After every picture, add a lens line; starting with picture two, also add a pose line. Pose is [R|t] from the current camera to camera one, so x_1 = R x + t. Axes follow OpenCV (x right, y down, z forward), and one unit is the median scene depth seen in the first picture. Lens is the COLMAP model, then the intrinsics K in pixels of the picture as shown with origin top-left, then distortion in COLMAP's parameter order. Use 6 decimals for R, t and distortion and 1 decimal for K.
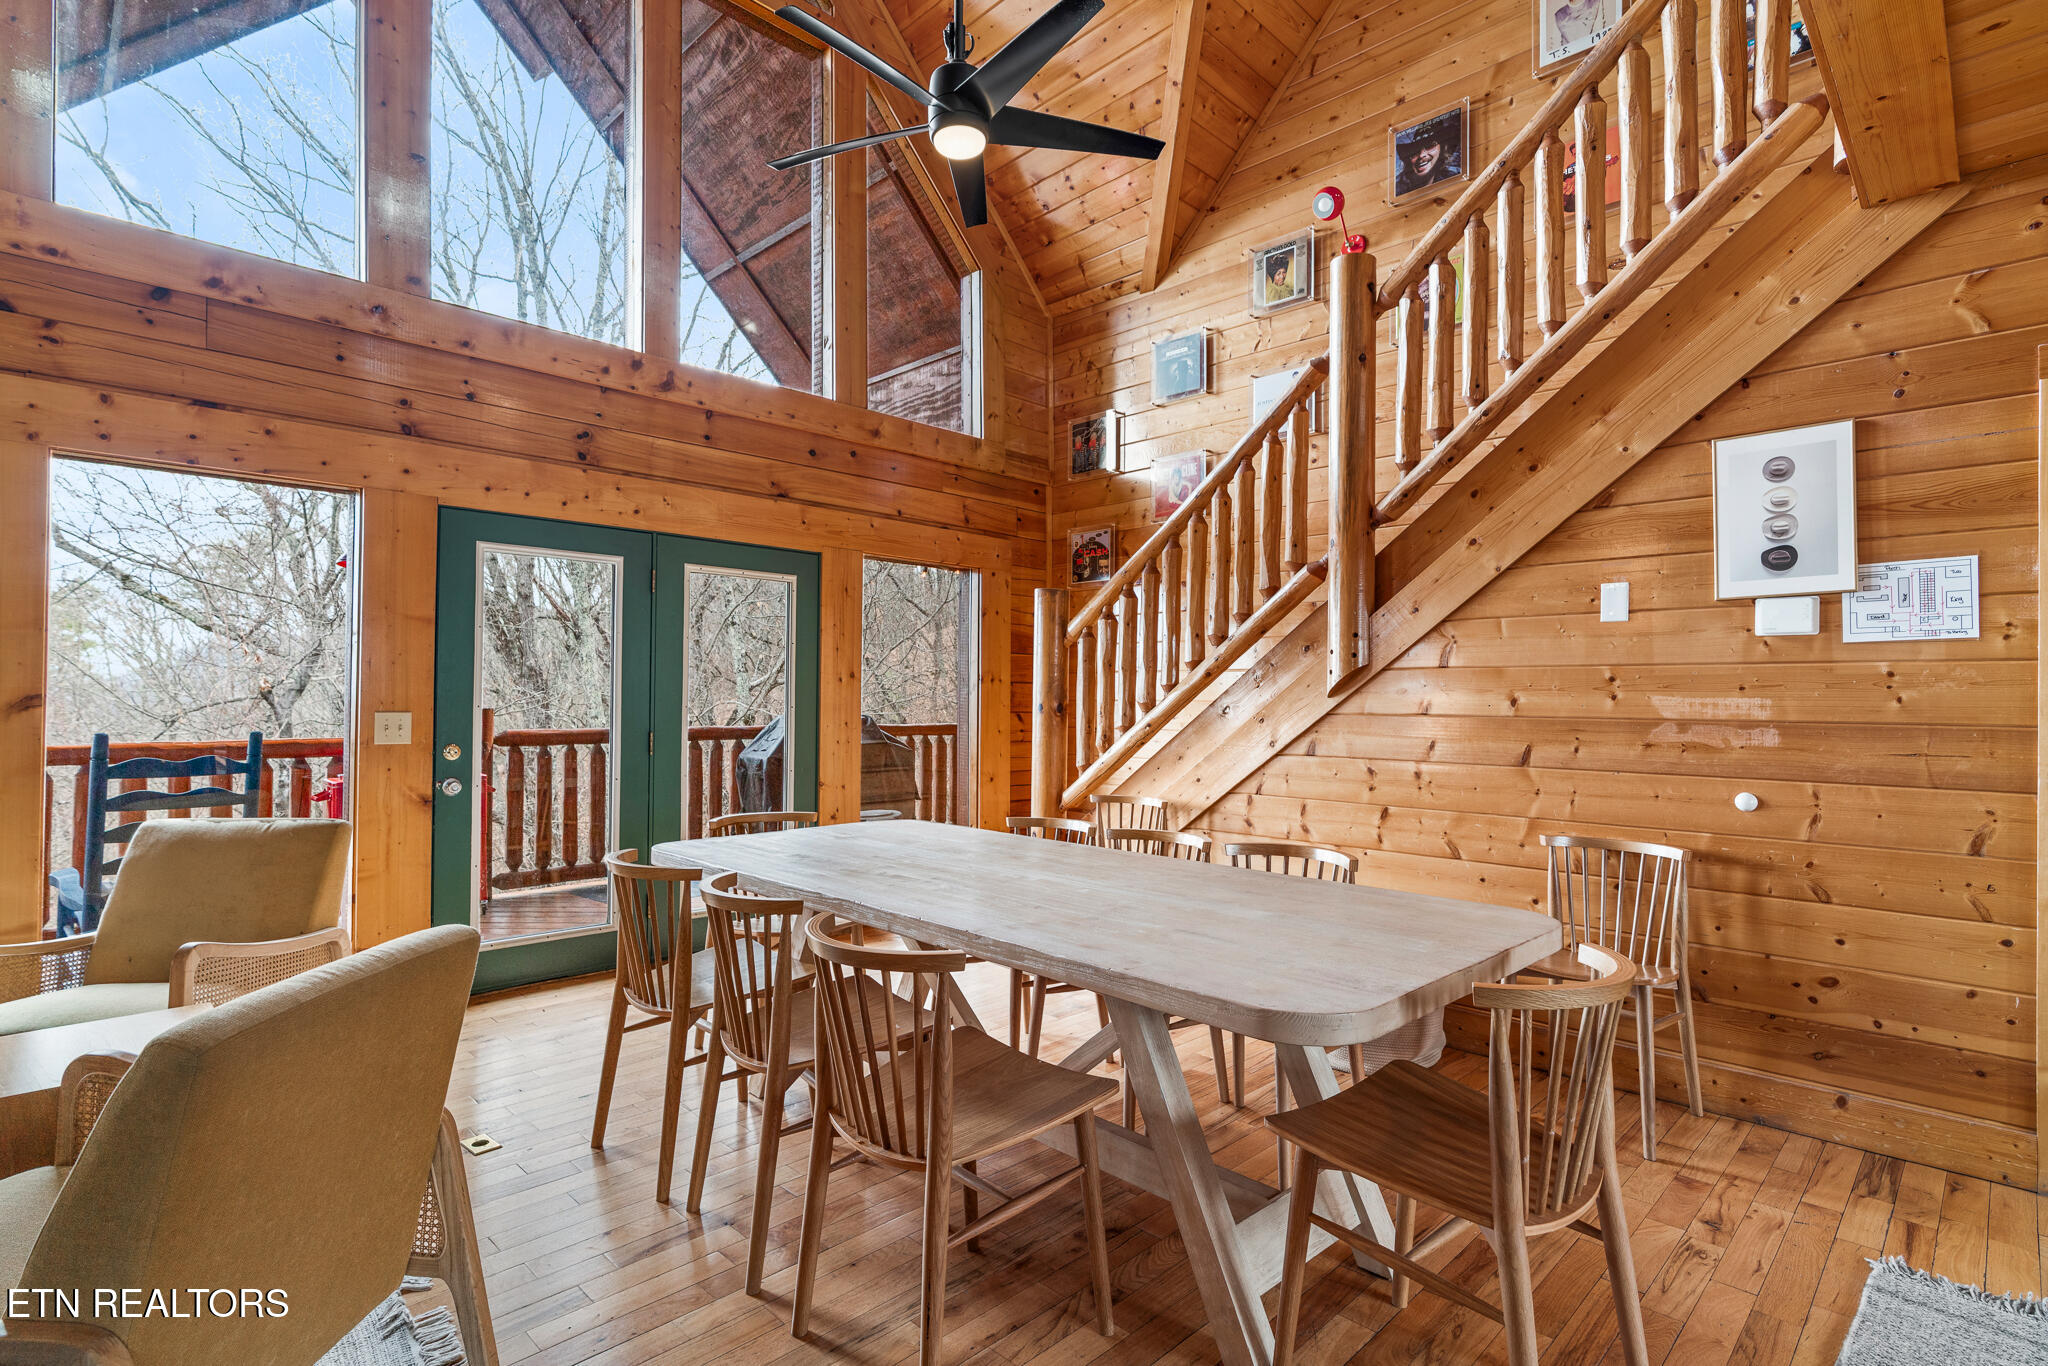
lens RADIAL K [[1013.4, 0, 1025.8], [0, 1013.4, 684.0], [0, 0, 1]] dist [-0.003879, 0.003236]
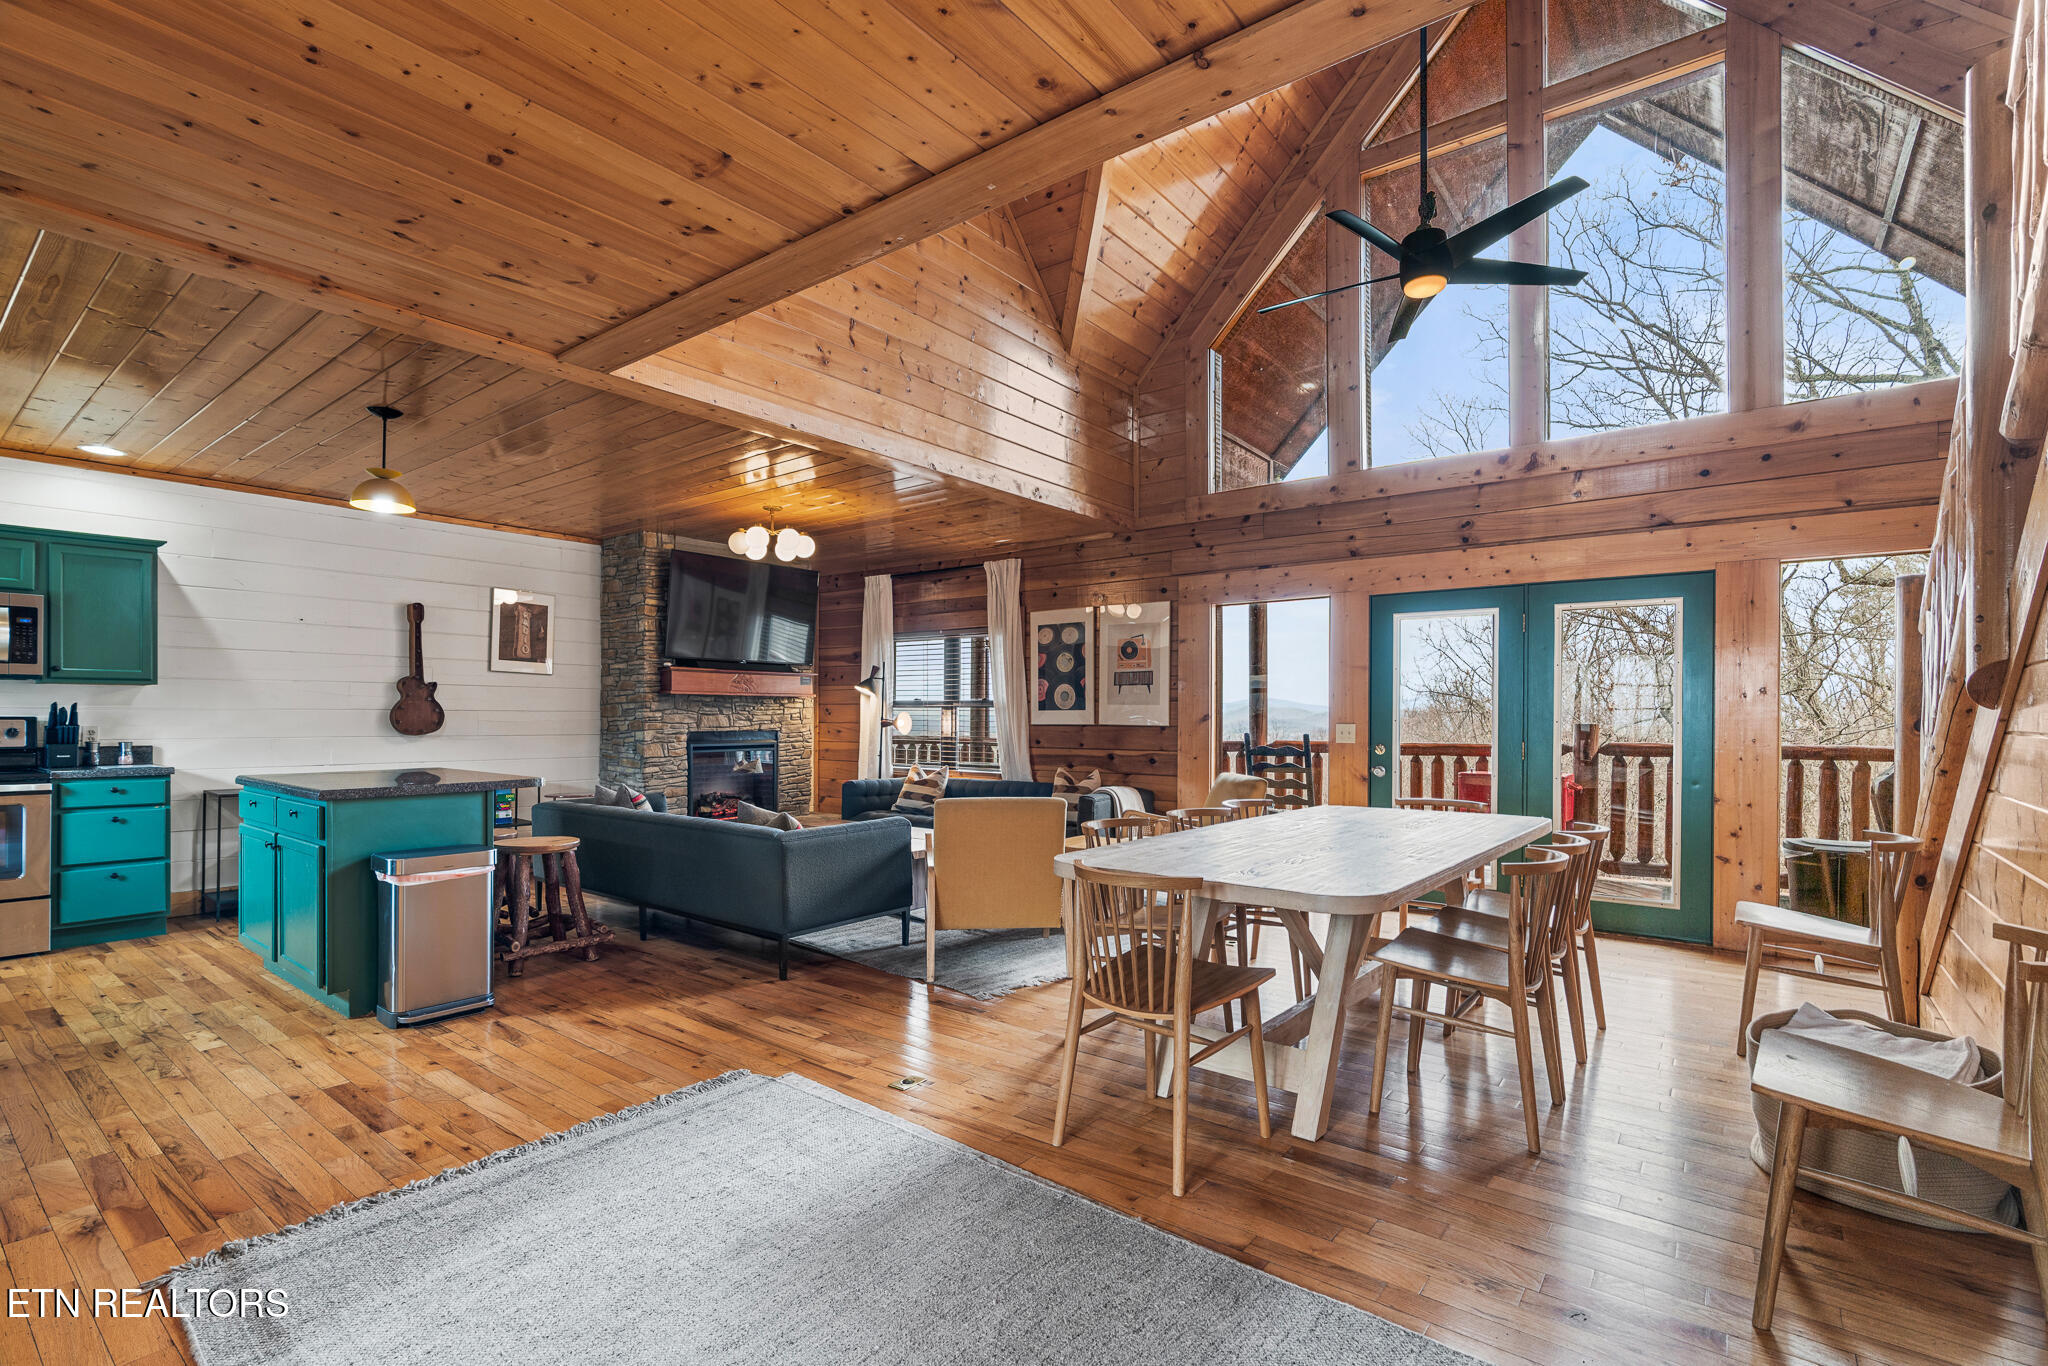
lens RADIAL K [[942.1, 0, 1022.4], [0, 942.1, 717.8], [0, 0, 1]] dist [-0.005026, 0.001370]
pose [[0.122126, -0.000325, -0.992515, 0.870017], [0.014335, 0.999896, 0.001436, 0.007609], [0.992411, -0.014403, 0.122118, 0.275528]]
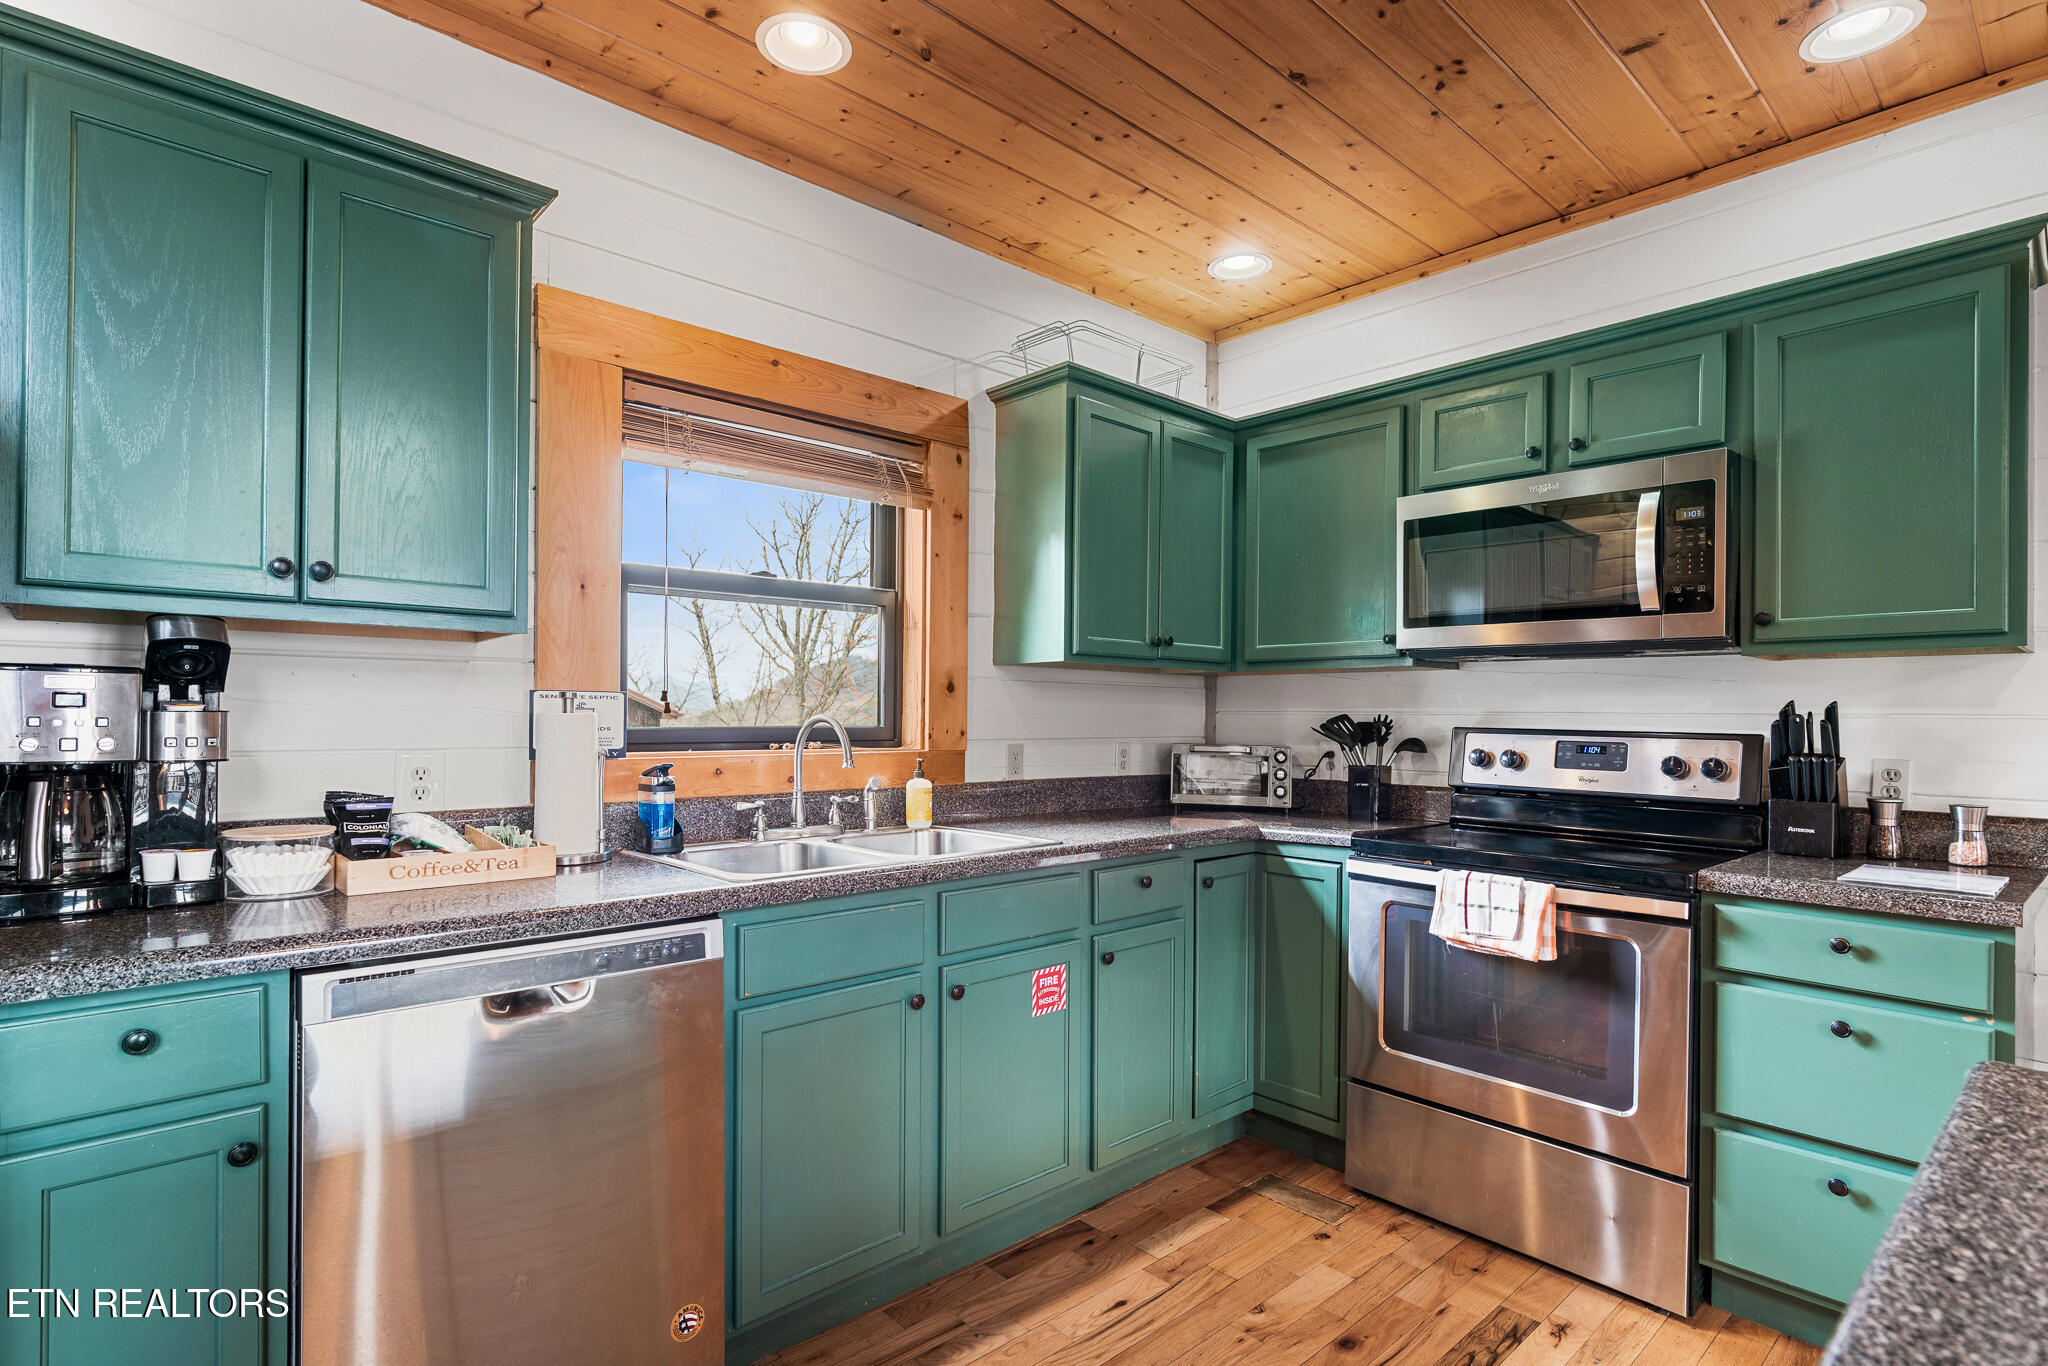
lens RADIAL K [[1013.4, 0, 1024.2], [0, 1013.4, 718.7], [0, 0, 1]] dist [-0.003879, 0.003236]
pose [[-0.998976, -0.011159, 0.043847, -0.153048], [-0.011736, 0.999848, -0.012931, -0.008143], [-0.043696, -0.013432, -0.998955, -0.276915]]
